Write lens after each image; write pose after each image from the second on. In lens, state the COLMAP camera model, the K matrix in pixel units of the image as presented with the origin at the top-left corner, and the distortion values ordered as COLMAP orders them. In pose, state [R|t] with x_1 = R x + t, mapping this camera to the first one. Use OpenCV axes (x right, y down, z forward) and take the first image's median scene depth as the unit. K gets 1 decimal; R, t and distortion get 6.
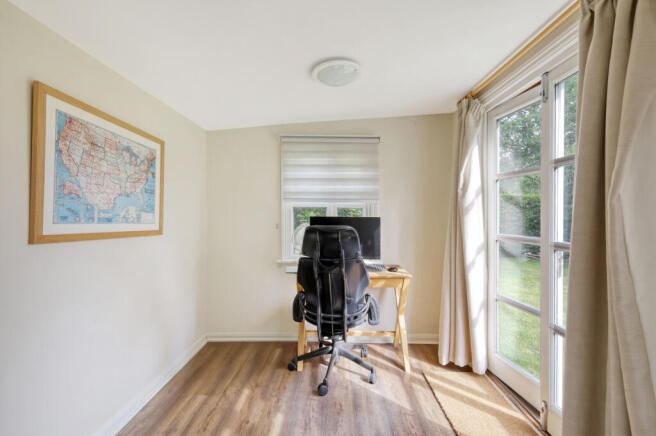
lens RADIAL K [[285.3, 0, 328.5], [0, 285.3, 215.4], [0, 0, 1]] dist [0.001971, -0.000073]
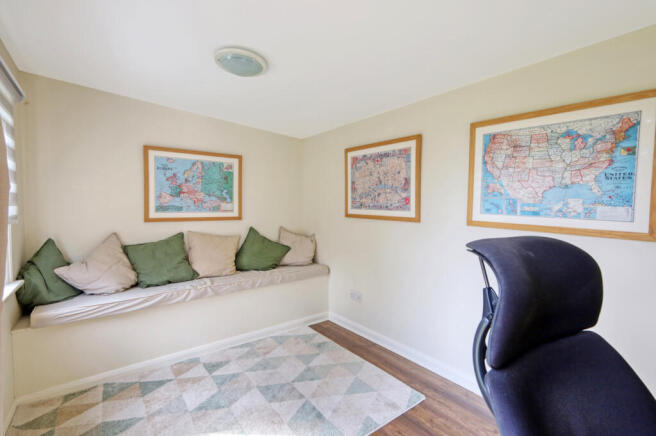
lens RADIAL K [[312.7, 0, 327.6], [0, 312.7, 218.5], [0, 0, 1]] dist [0.004996, 0.000666]
pose [[-0.783695, 0.024896, -0.620646, 0.534745], [-0.005371, 0.998887, 0.046852, -0.014196], [0.621122, 0.040051, -0.782690, 1.447664]]
